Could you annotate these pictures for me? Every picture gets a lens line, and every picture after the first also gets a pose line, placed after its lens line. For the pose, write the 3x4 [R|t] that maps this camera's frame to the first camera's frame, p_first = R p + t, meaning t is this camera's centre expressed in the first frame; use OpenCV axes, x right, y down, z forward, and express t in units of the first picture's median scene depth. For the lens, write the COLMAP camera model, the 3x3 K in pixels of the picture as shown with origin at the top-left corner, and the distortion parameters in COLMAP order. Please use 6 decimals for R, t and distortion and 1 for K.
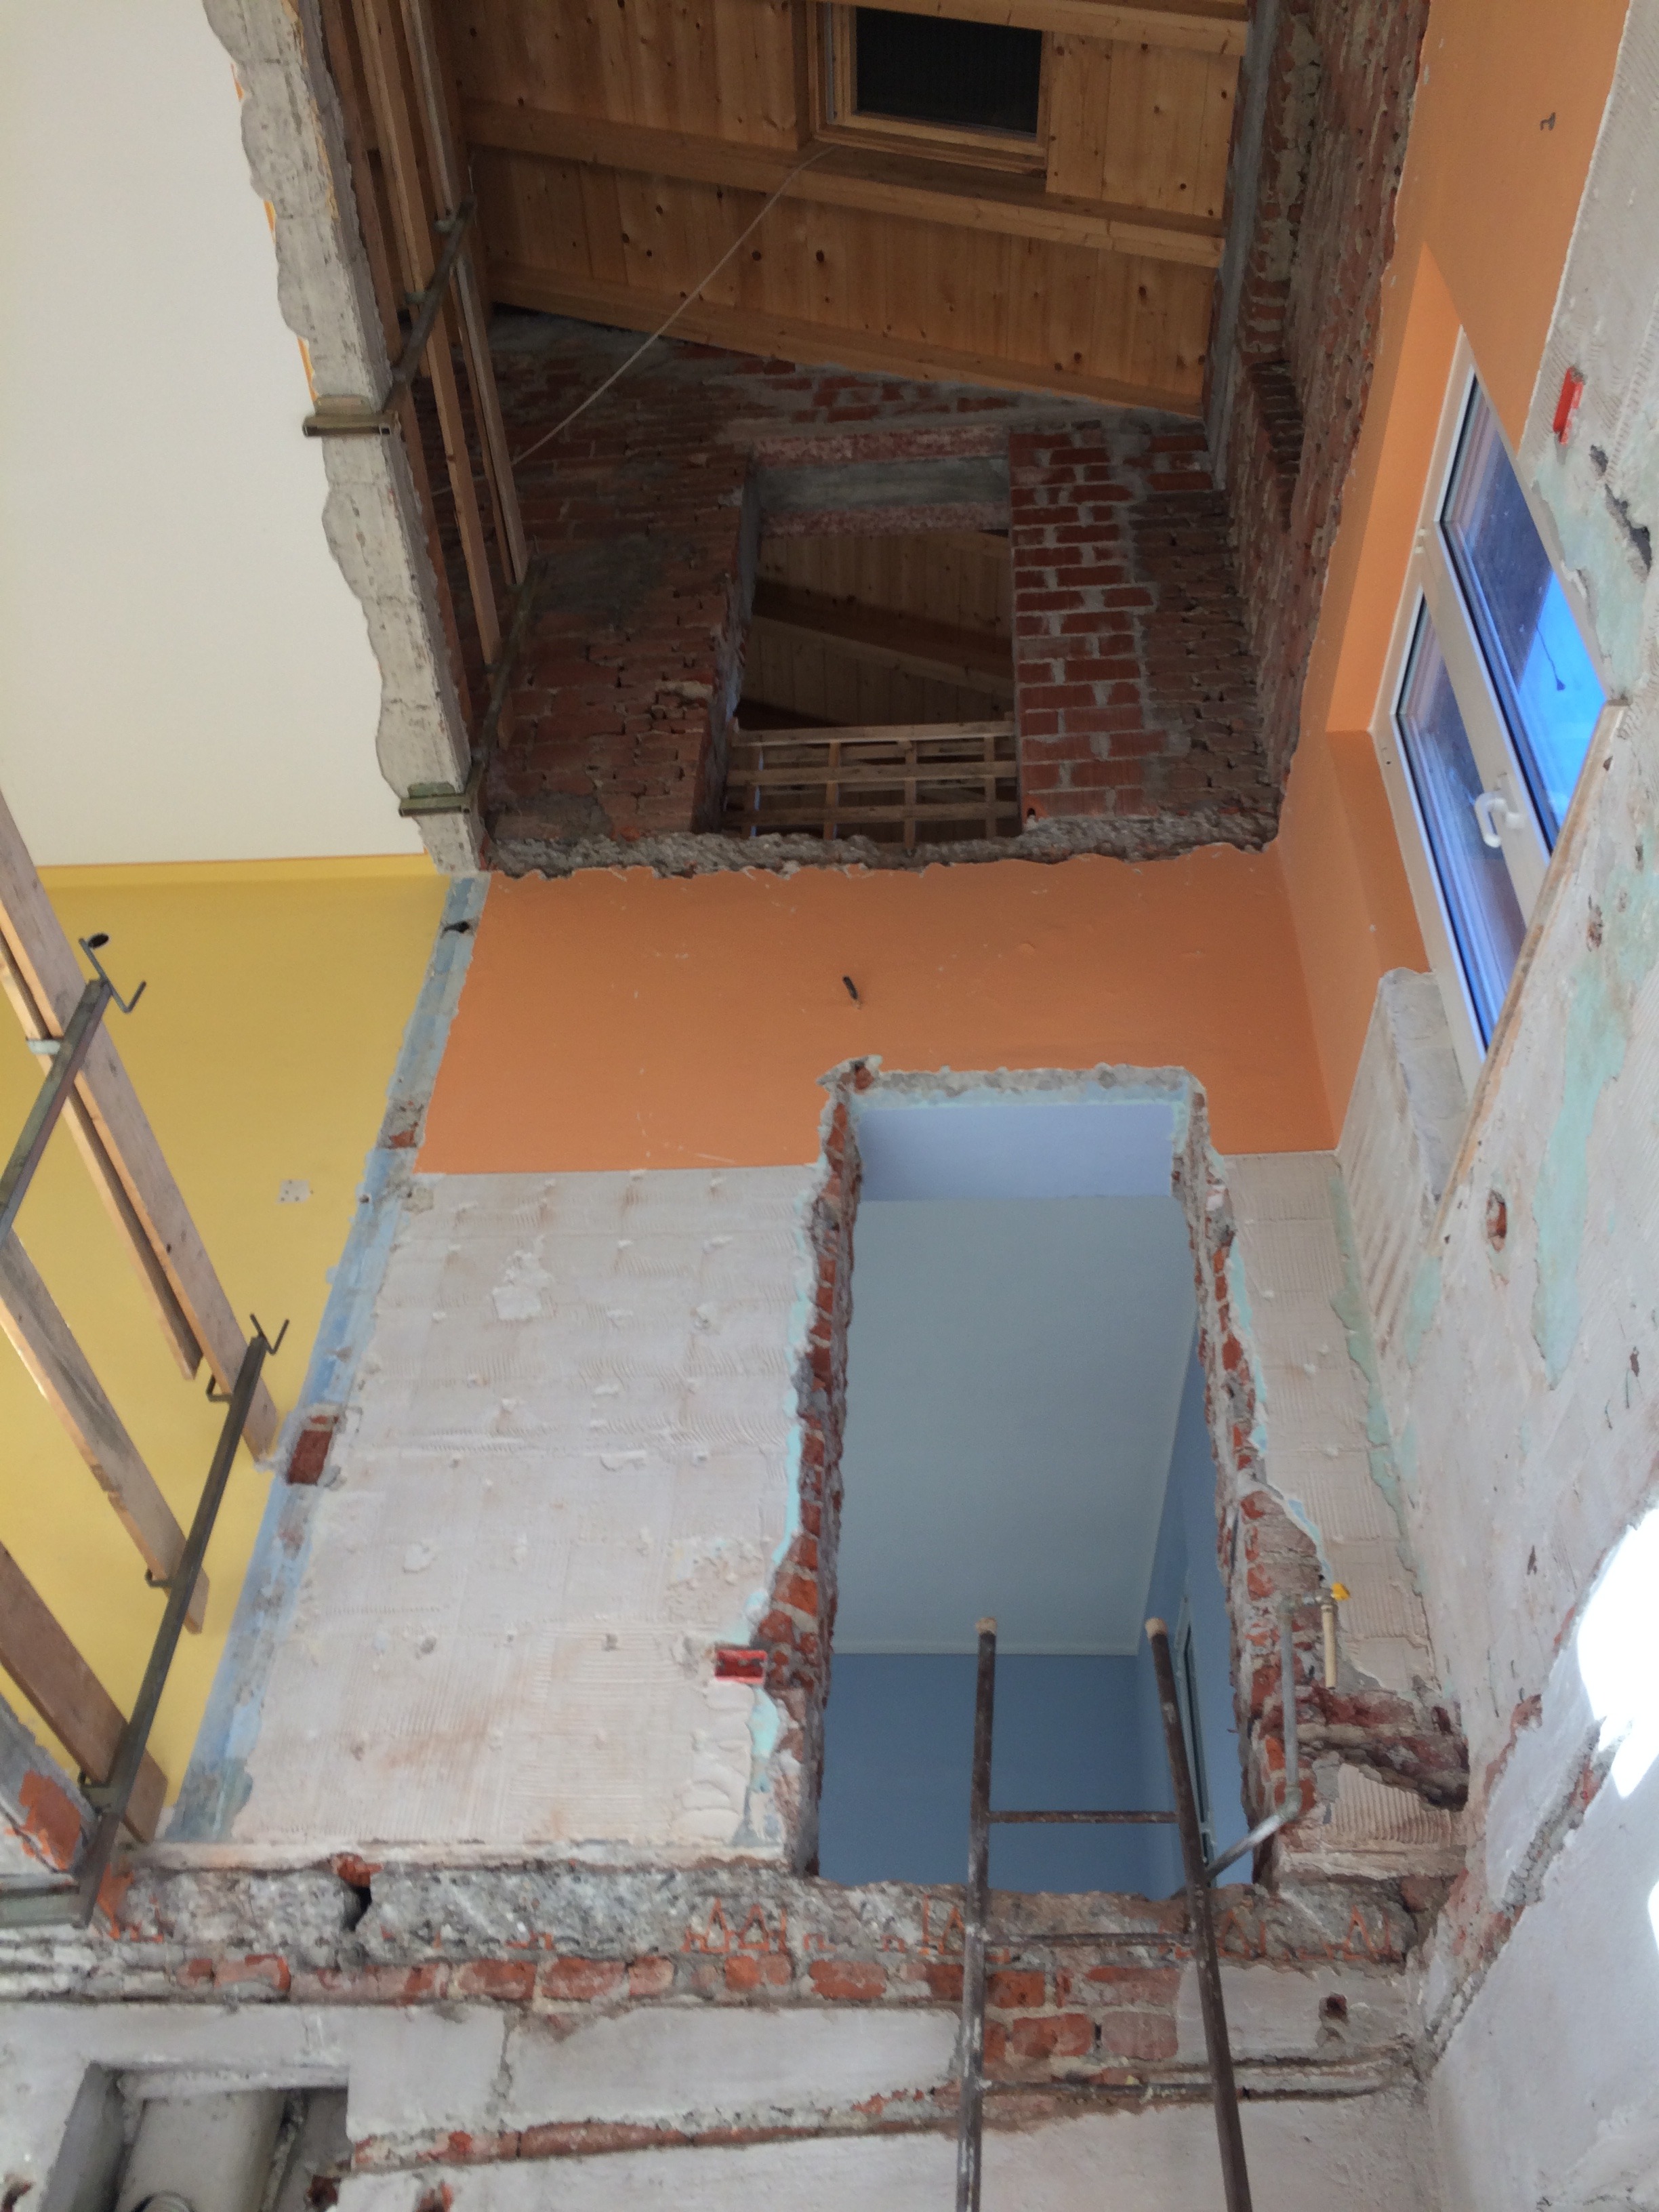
lens RADIAL K [[1856.8, 0, 829.5], [0, 1856.8, 1106.0], [0, 0, 1]] dist [0.092011, -0.111780]
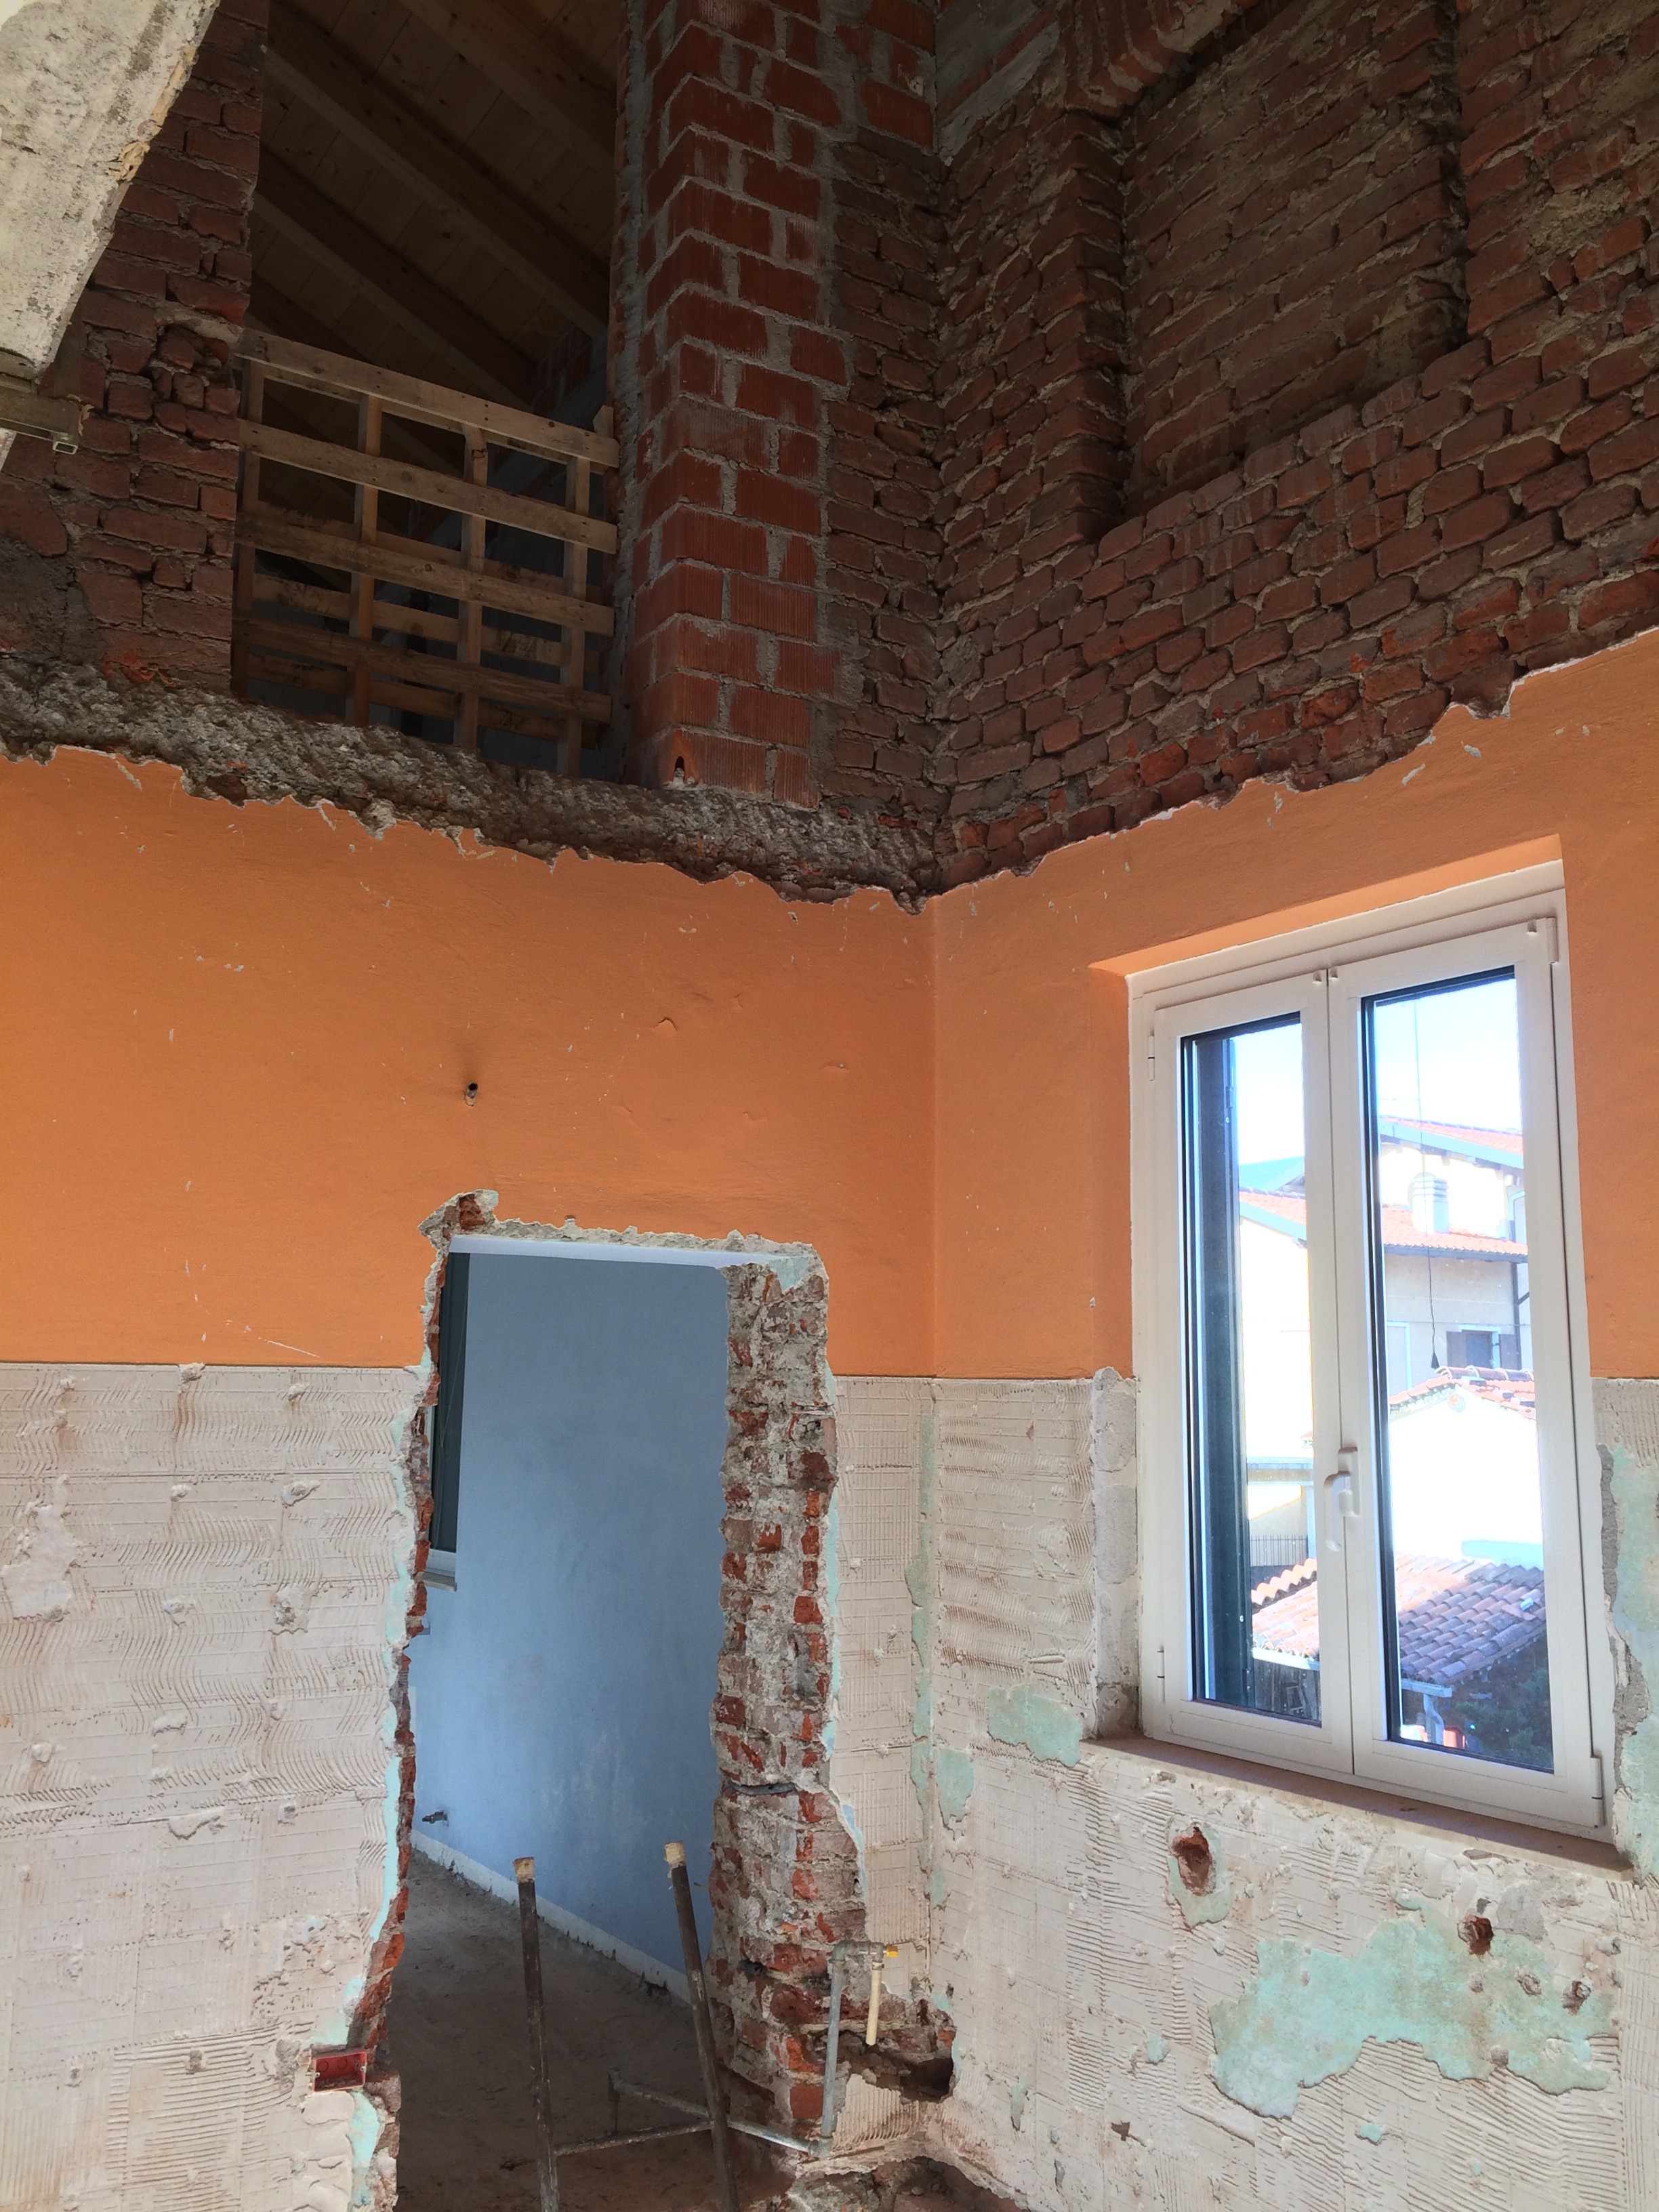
lens RADIAL K [[1902.1, 0, 829.5], [0, 1902.1, 1106.0], [0, 0, 1]] dist [0.099173, -0.133617]
pose [[0.817866, 0.055054, 0.572768, -0.335351], [-0.374851, 0.806187, 0.457767, -0.495812], [-0.436556, -0.589094, 0.679990, 0.389514]]
